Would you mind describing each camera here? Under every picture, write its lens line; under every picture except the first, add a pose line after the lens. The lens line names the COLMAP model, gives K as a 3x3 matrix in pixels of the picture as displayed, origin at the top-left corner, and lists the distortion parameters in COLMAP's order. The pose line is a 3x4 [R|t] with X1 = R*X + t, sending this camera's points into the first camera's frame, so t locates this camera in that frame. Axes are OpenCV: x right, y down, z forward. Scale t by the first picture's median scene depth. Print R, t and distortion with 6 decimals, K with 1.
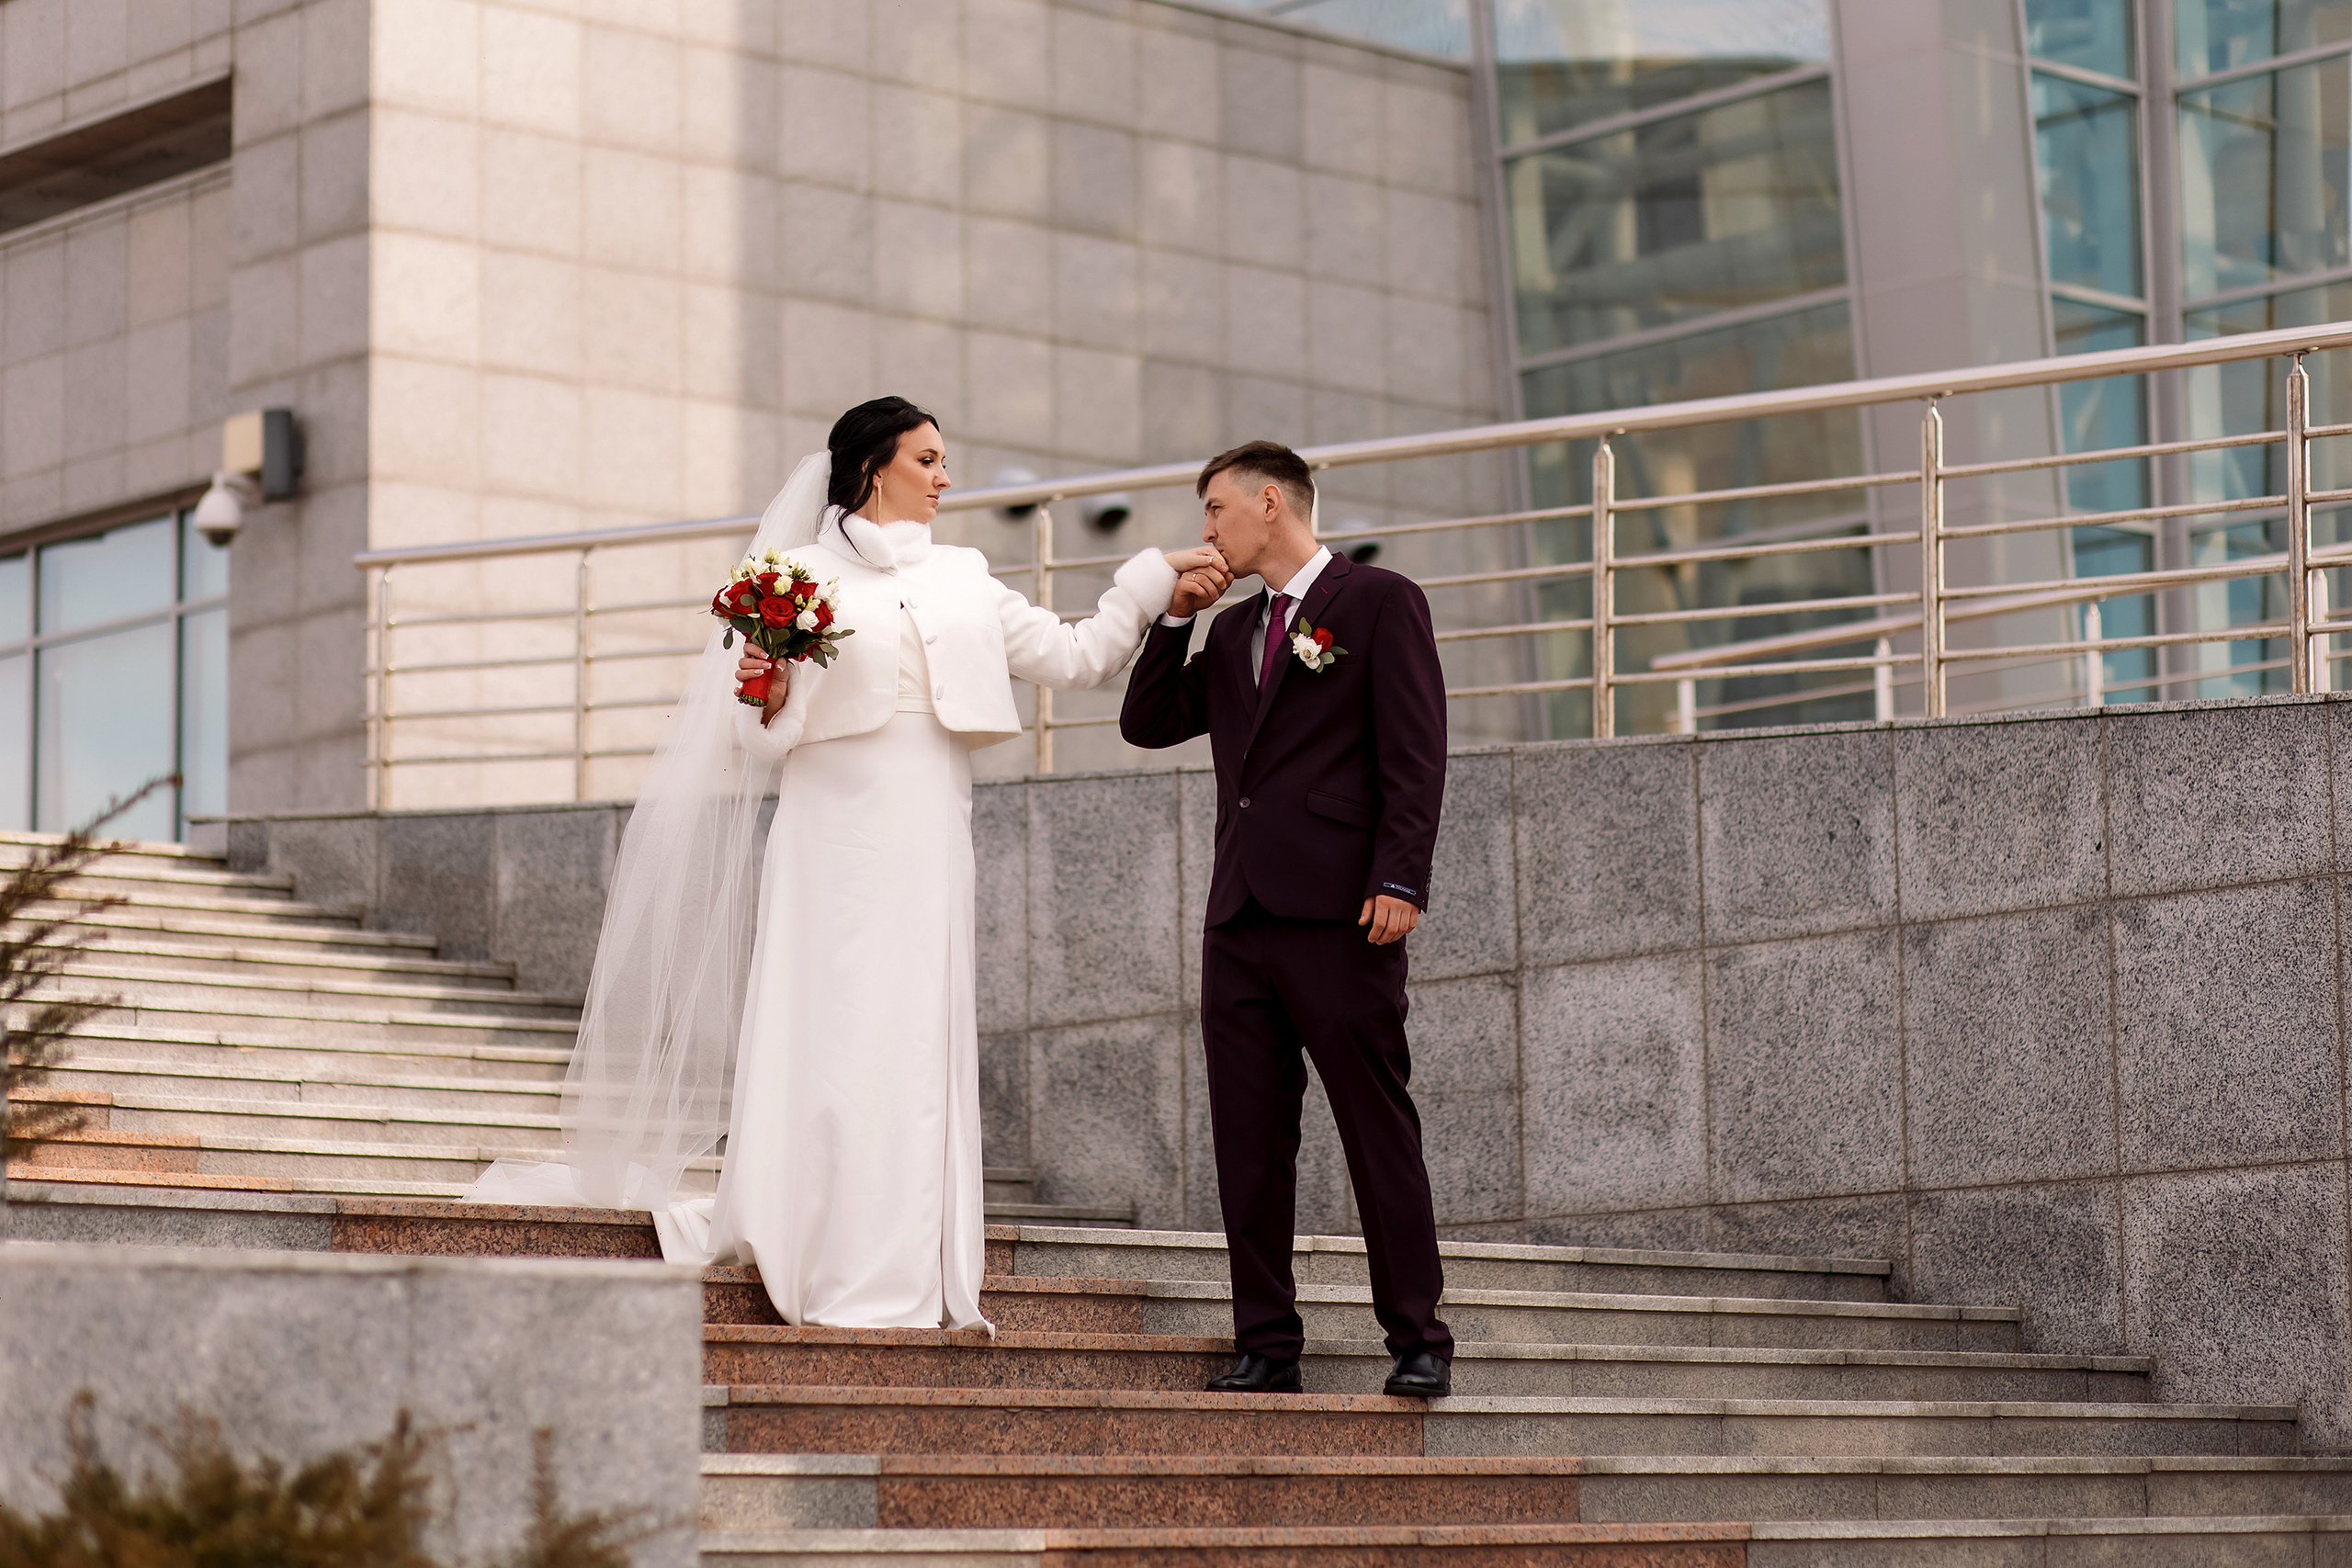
lens RADIAL K [[5759.7, 0, 1181.7], [0, 5759.7, 780.2], [0, 0, 1]] dist [0.052440, -0.556656]
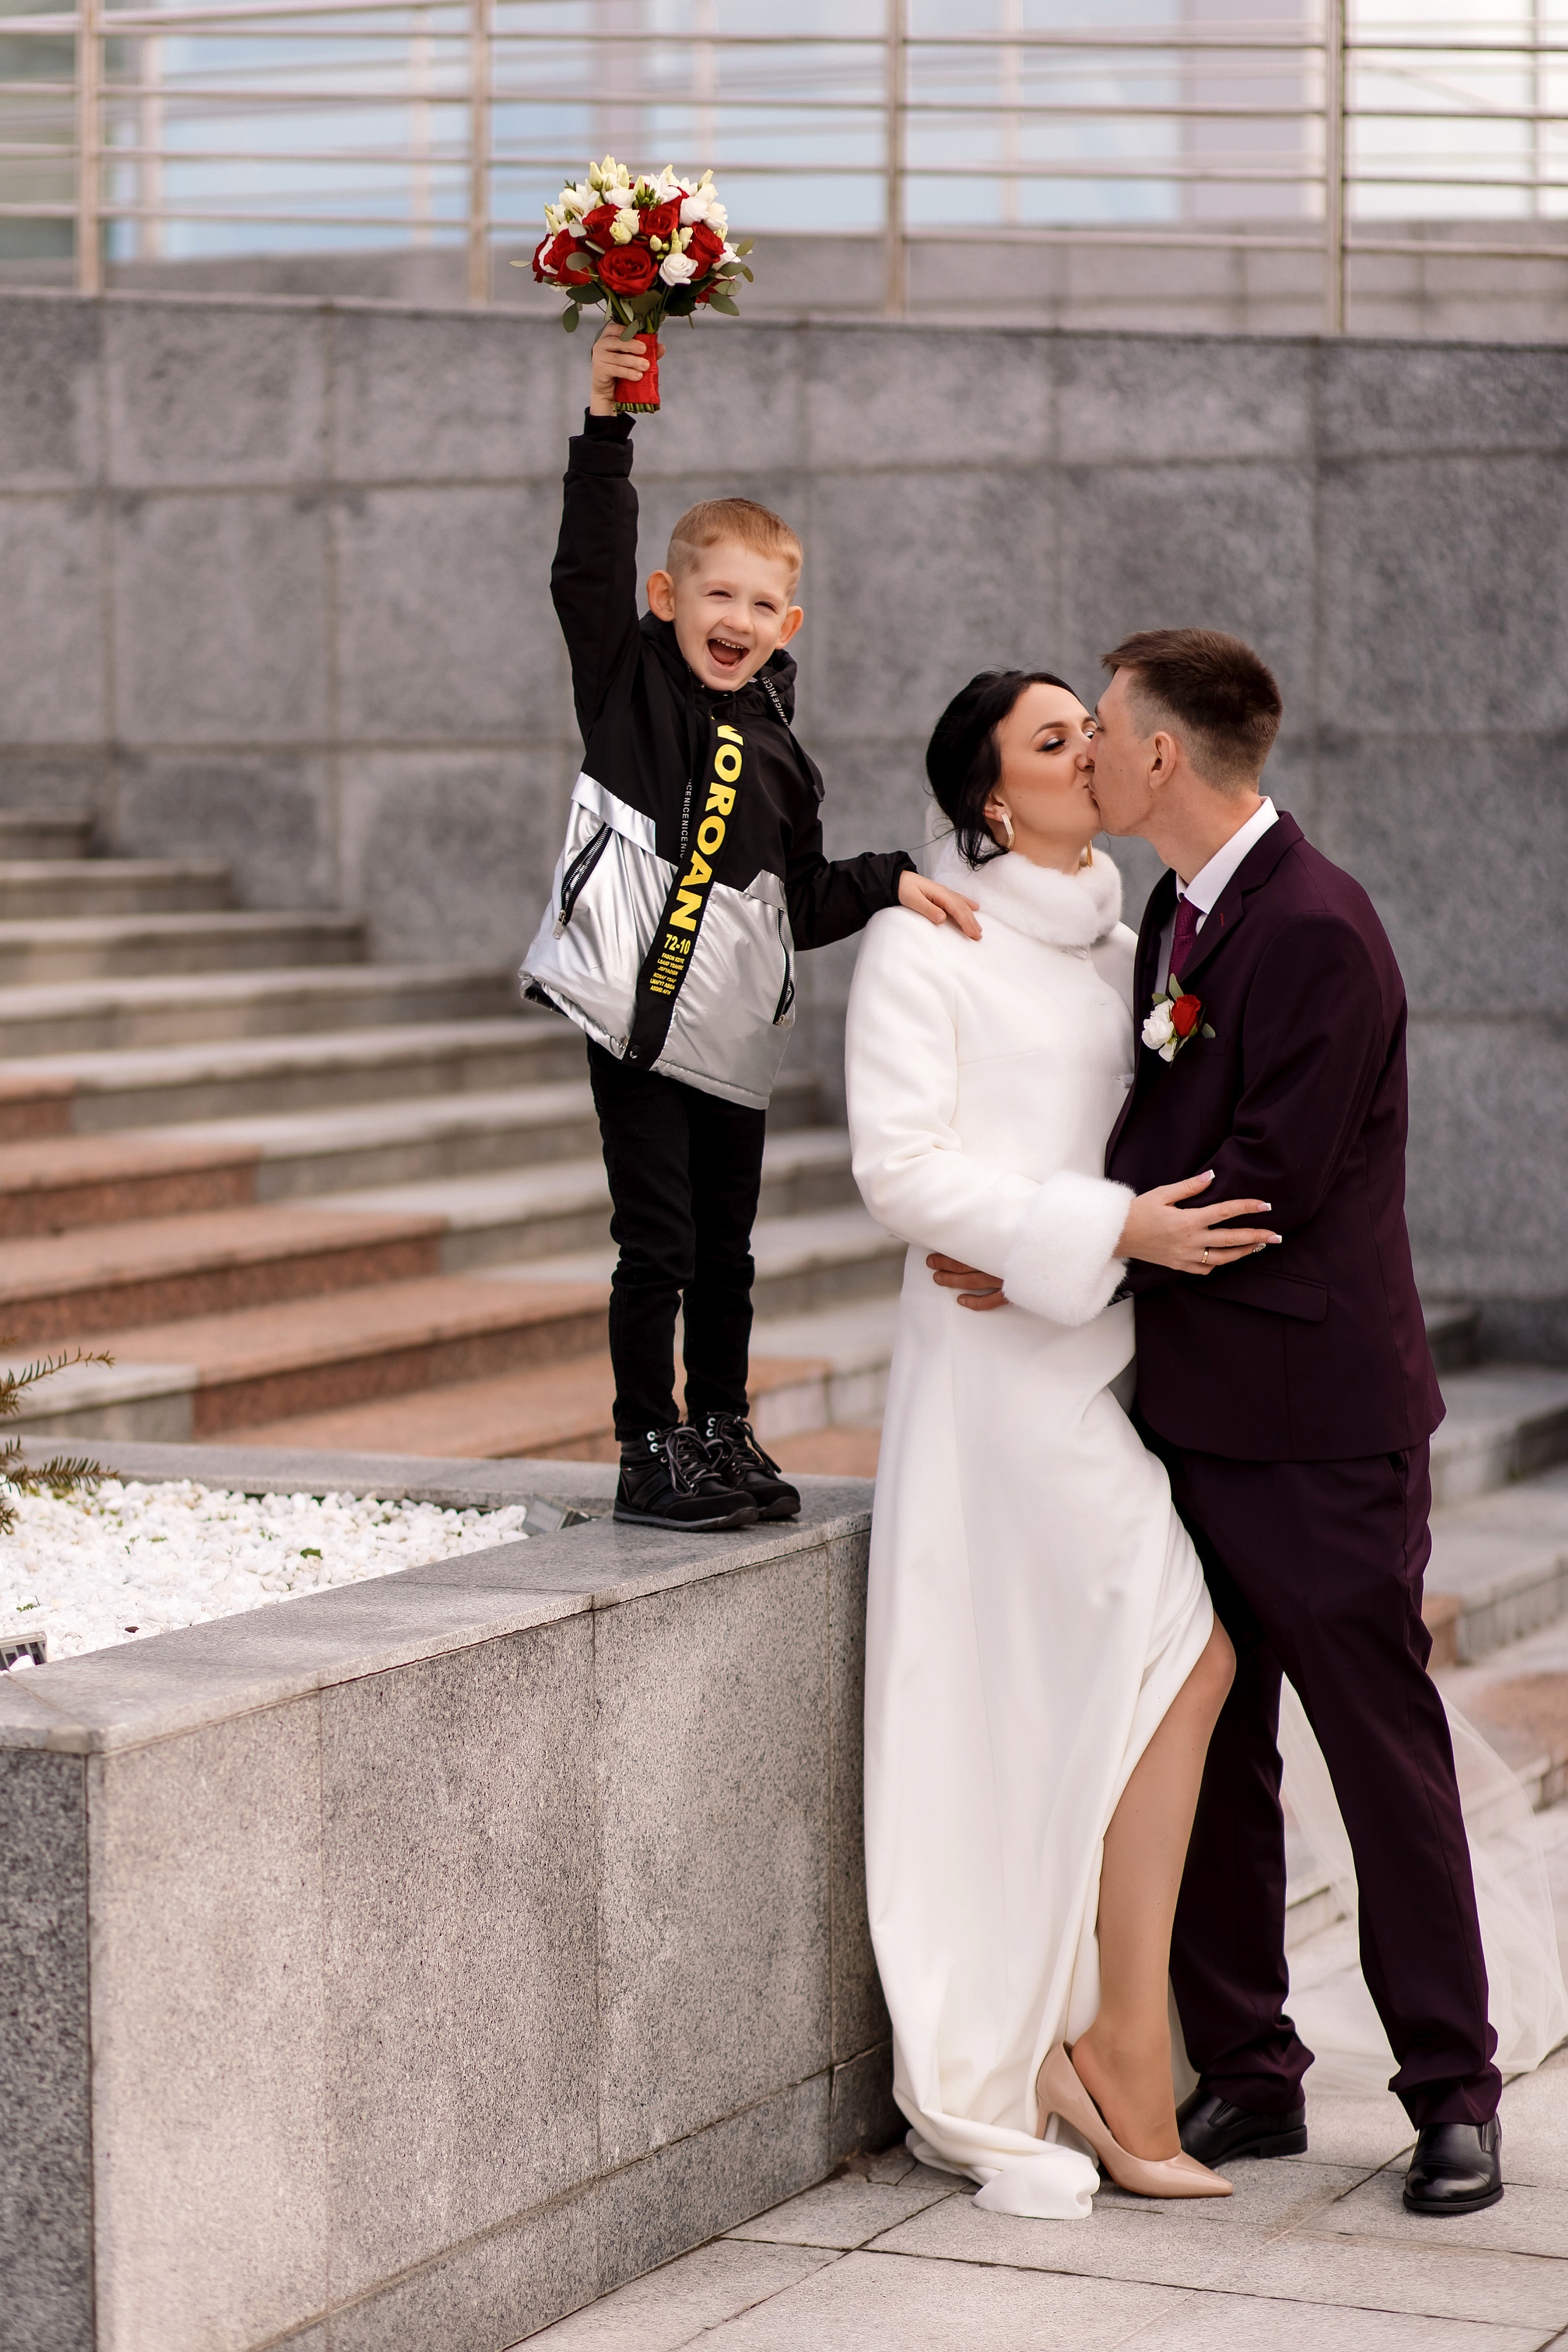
lens RADIAL K [[5760.3, 0, 810.1], [0, 5760.3, 1180.2], [0, 0, 1]] dist [0.052440, -0.556656]
pose [[0.913346, -0.021360, 0.406624, -0.177639], [-0.060277, 0.980528, 0.186900, -0.053098], [-0.402698, -0.195214, 0.894274, -0.007349]]
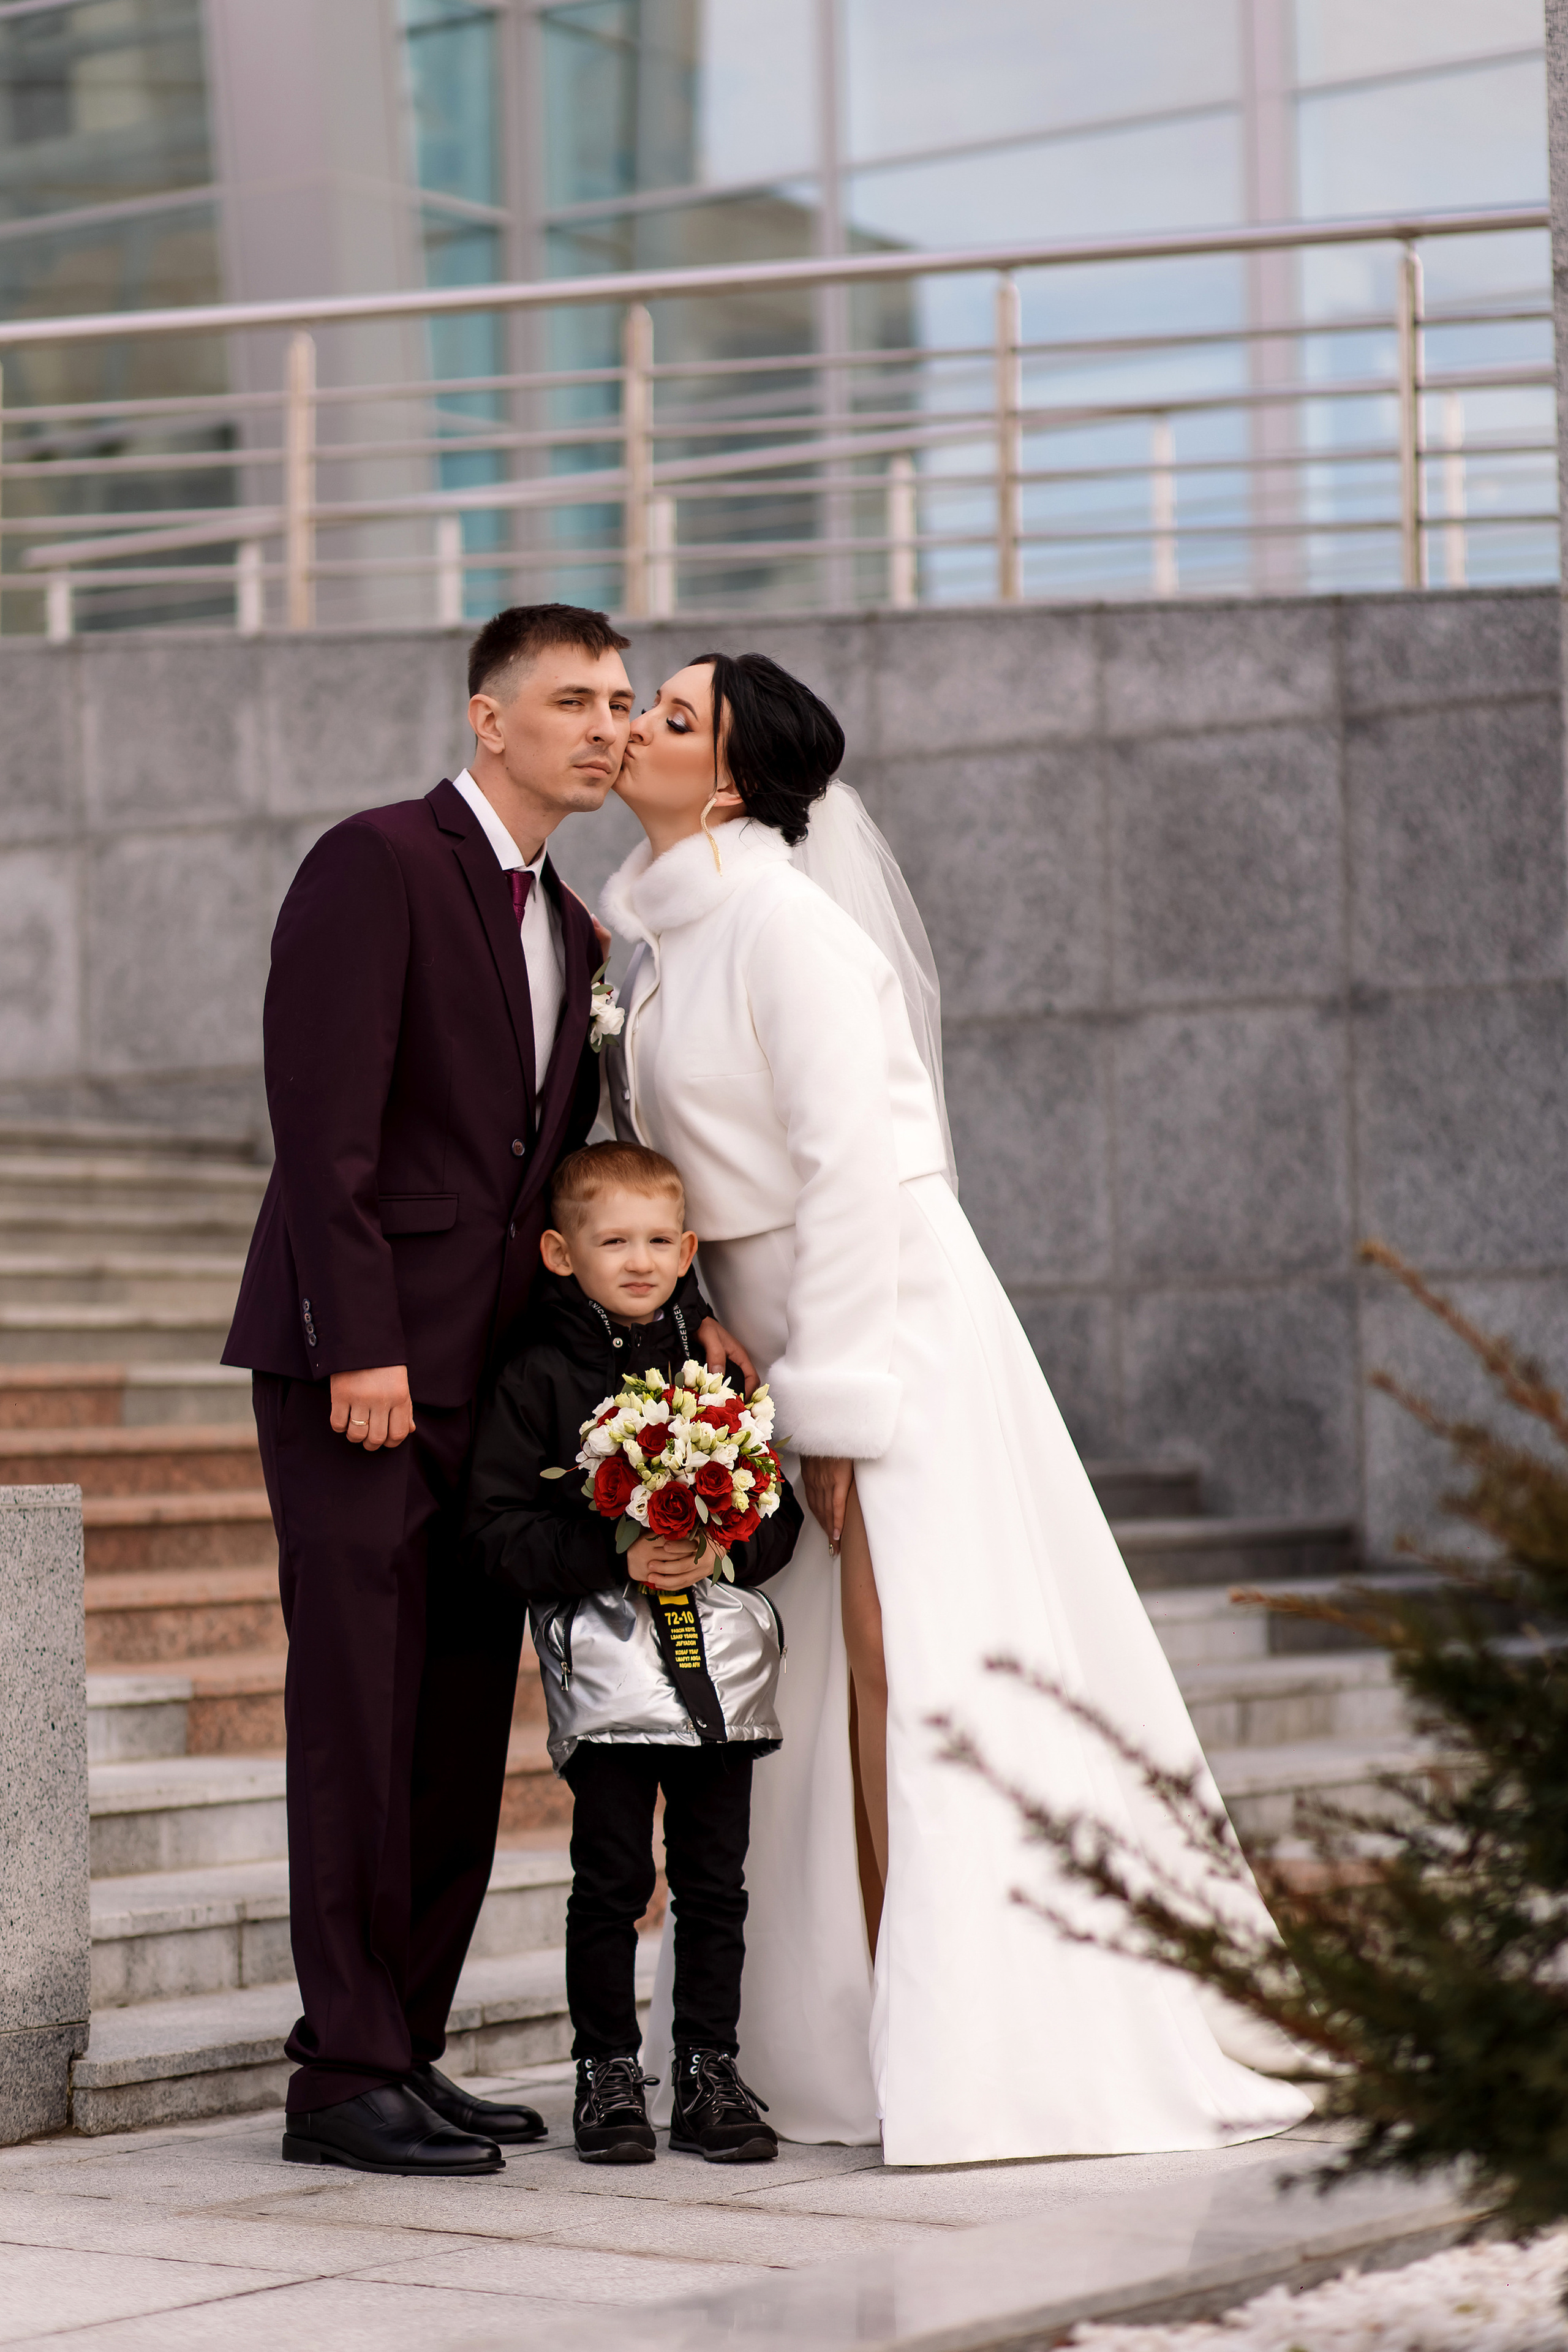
lens RADIAL K [[5731.8, 0, 786.8], [0, 5731.8, 1185.9], [0, 0, 1]] dist [-0.003574, 0.175749]
pose [[0.976678, 0.002532, 0.214695, -0.009148], [-0.022037, 0.995832, 0.088504, -0.003791], [-0.213576, -0.091171, 0.972663, -0.063634]]
